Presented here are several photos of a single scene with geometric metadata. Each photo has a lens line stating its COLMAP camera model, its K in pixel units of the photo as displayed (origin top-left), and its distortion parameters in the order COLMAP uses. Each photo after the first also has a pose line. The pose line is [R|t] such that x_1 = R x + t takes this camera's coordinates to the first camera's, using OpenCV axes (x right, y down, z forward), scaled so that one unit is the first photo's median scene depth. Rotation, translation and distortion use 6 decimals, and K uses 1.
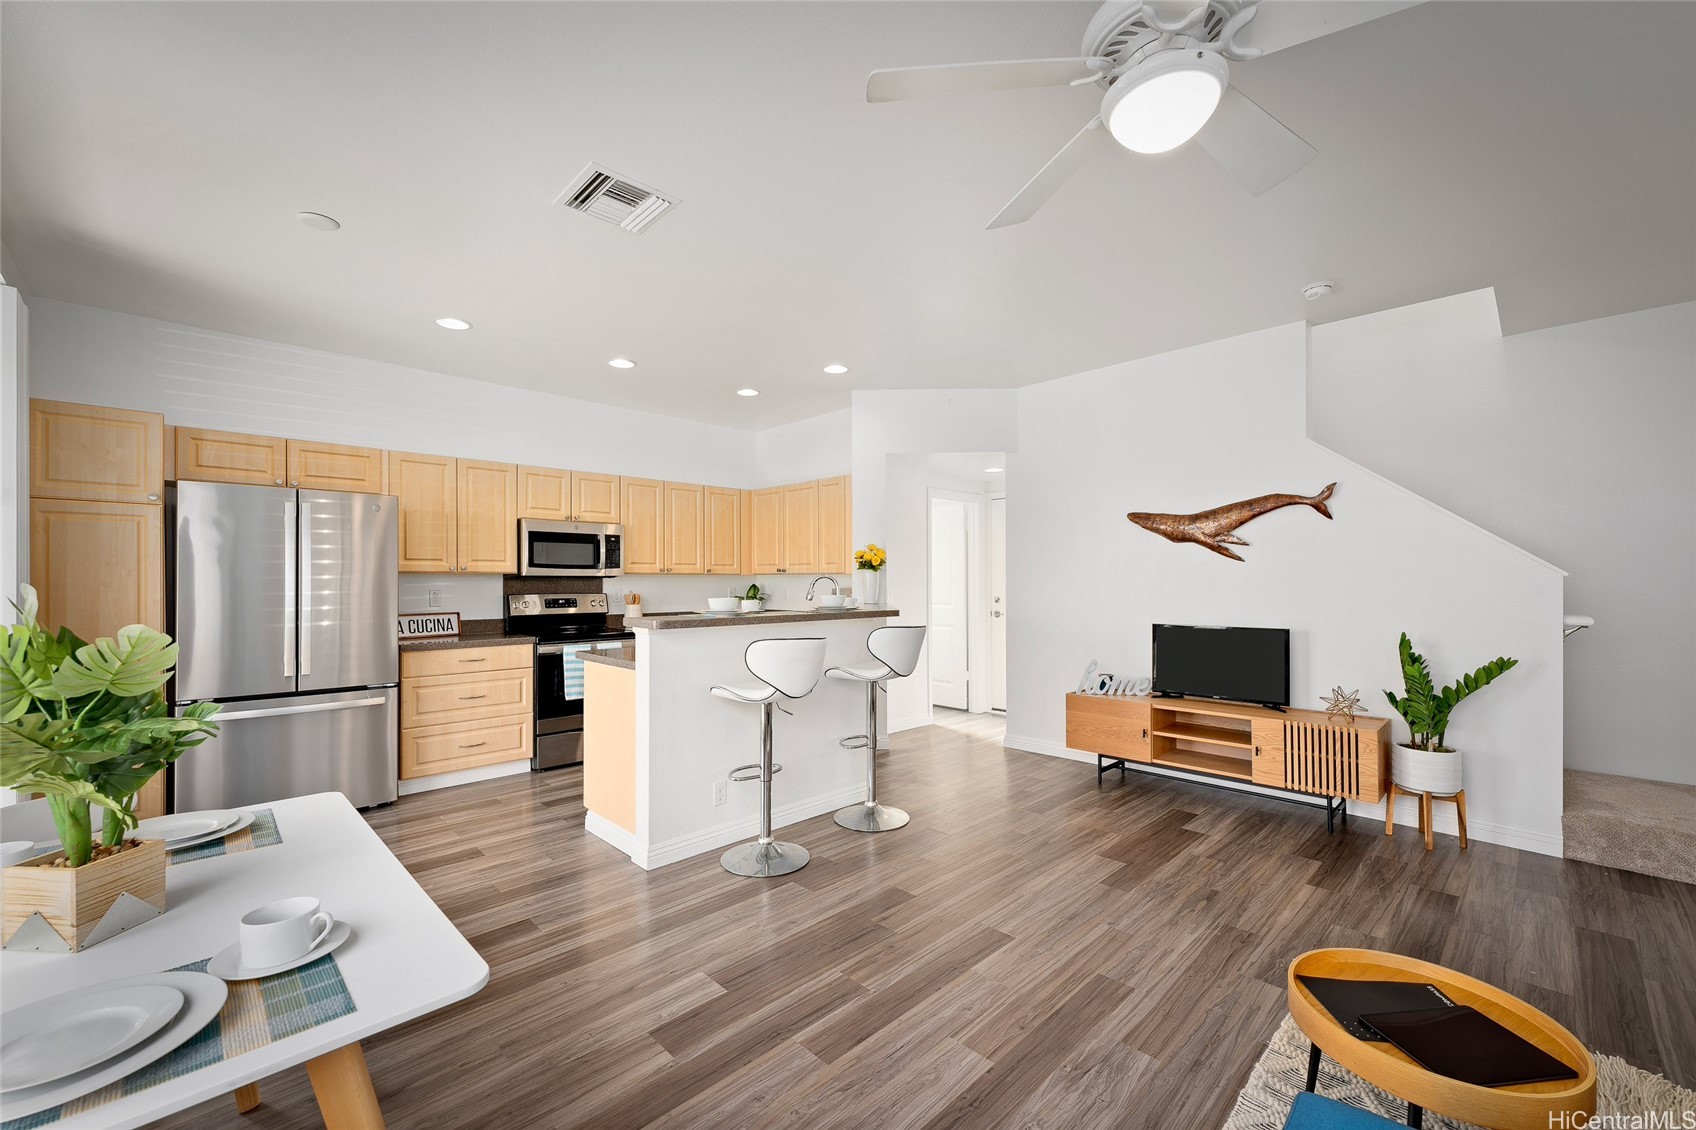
lens RADIAL K [[678.7, 0, 842.7], [0, 678.7, 581.8], [0, 0, 1]] dist [-0.000678, -0.000044]
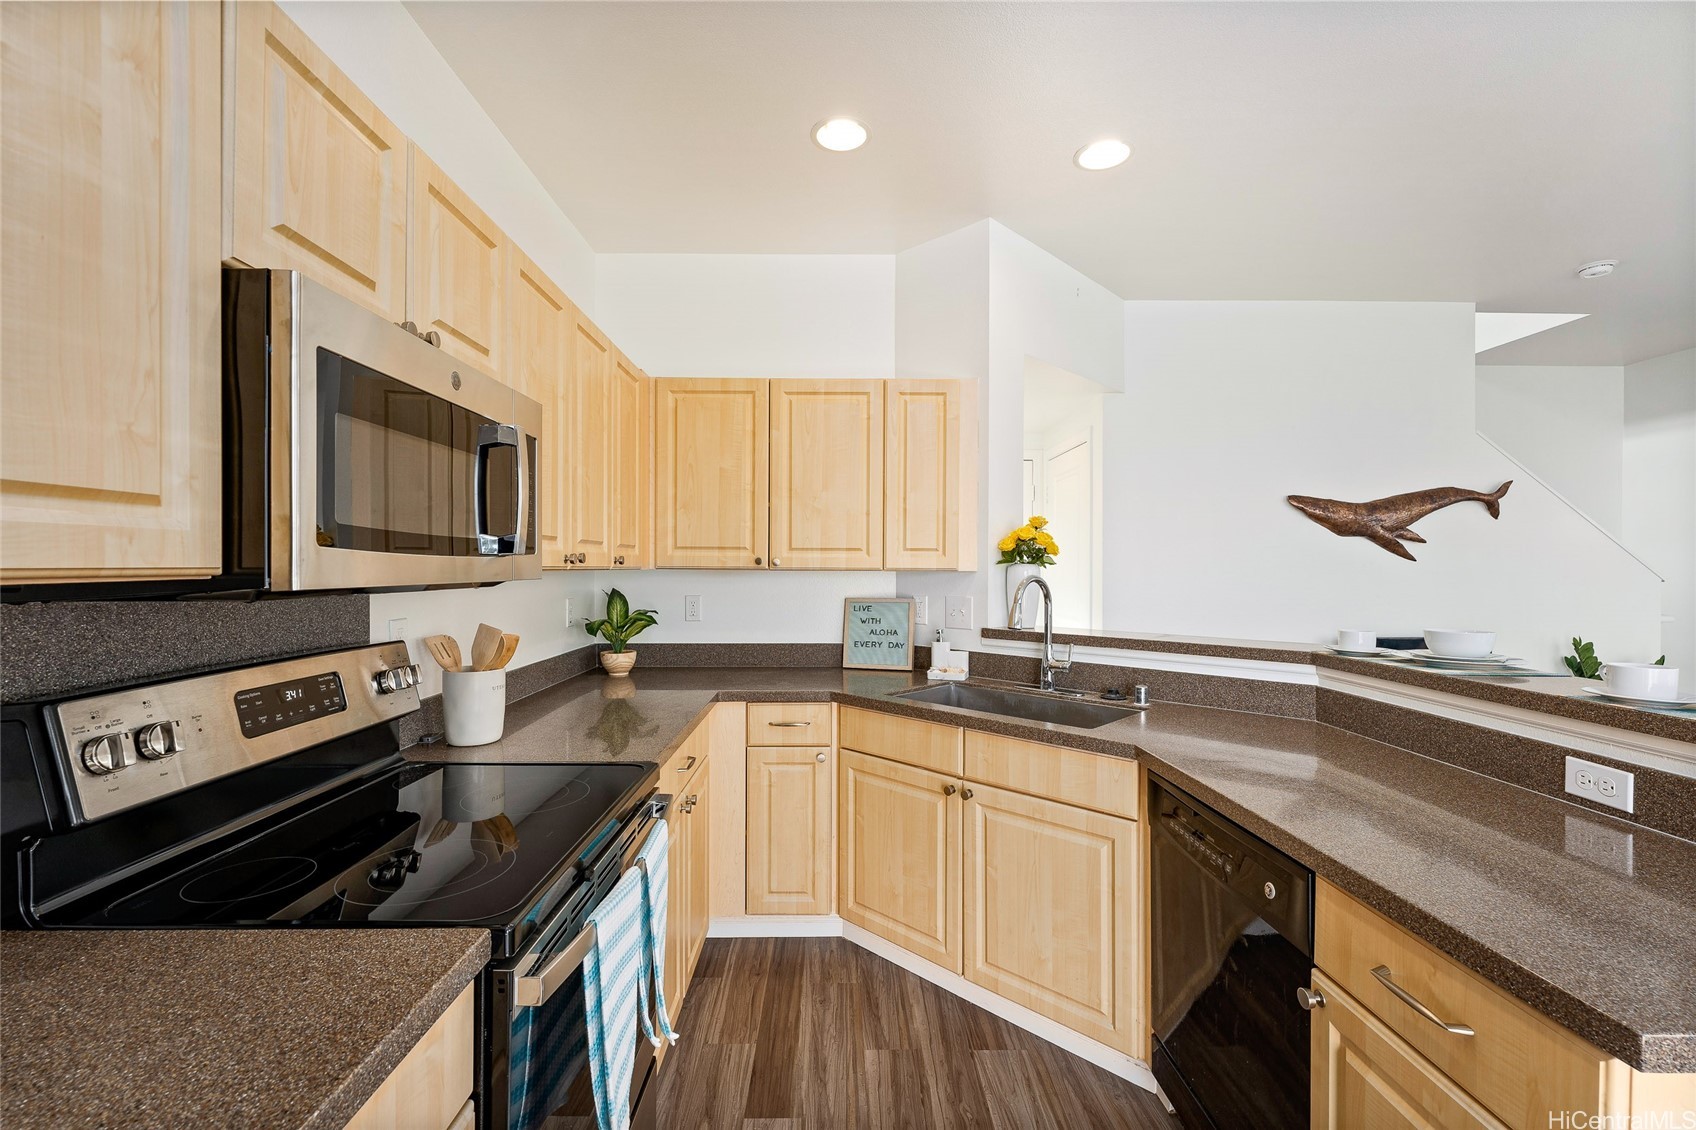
lens RADIAL K [[724.8, 0, 841.1], [0, 724.8, 568.0], [0, 0, 1]] dist [-0.001764, -0.000344]
pose [[0.687724, 0.001895, 0.725970, -0.521558], [-0.004150, 0.999991, 0.001322, -0.016823], [-0.725961, -0.003922, 0.687725, 0.783593]]
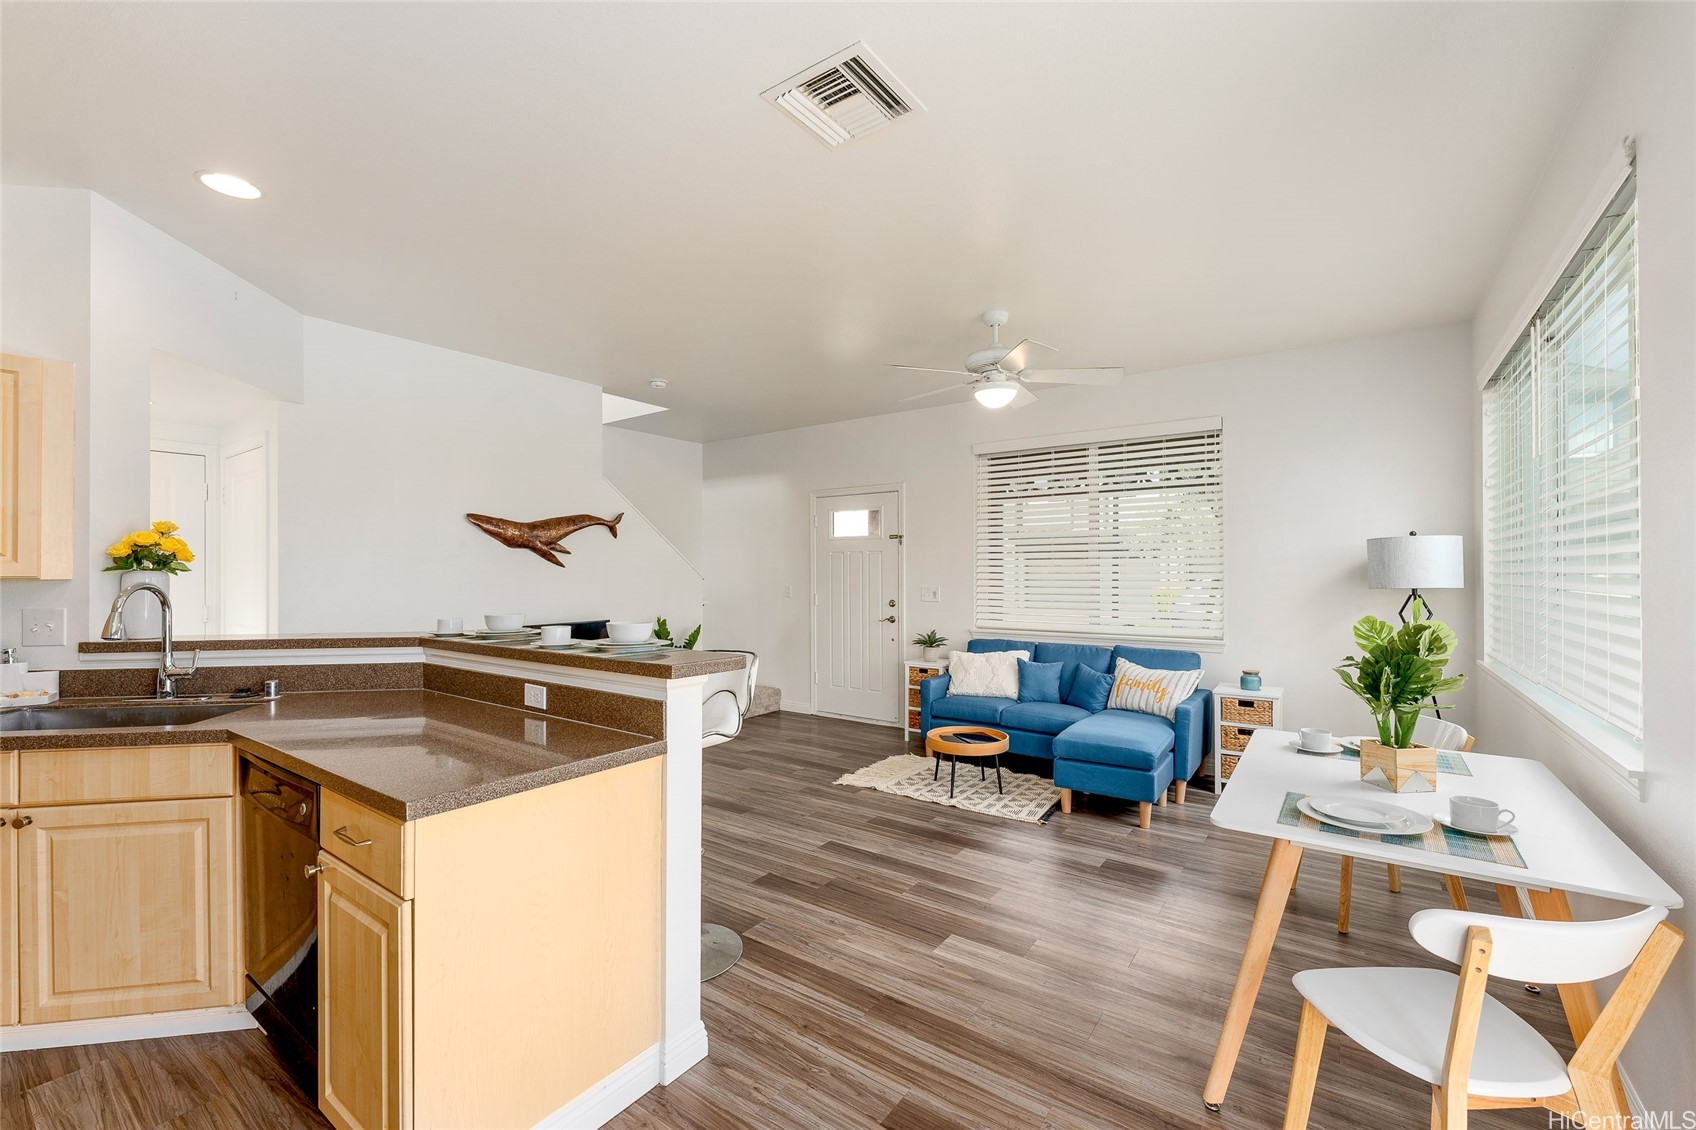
lens RADIAL K [[702.4, 0, 847.5], [0, 702.4, 567.5], [0, 0, 1]] dist [-0.003219, -0.000239]
pose [[-0.176873, 0.007307, 0.984207, -0.621227], [0.003118, 0.999972, -0.006863, -0.017132], [-0.984229, 0.001855, -0.176891, 0.637452]]
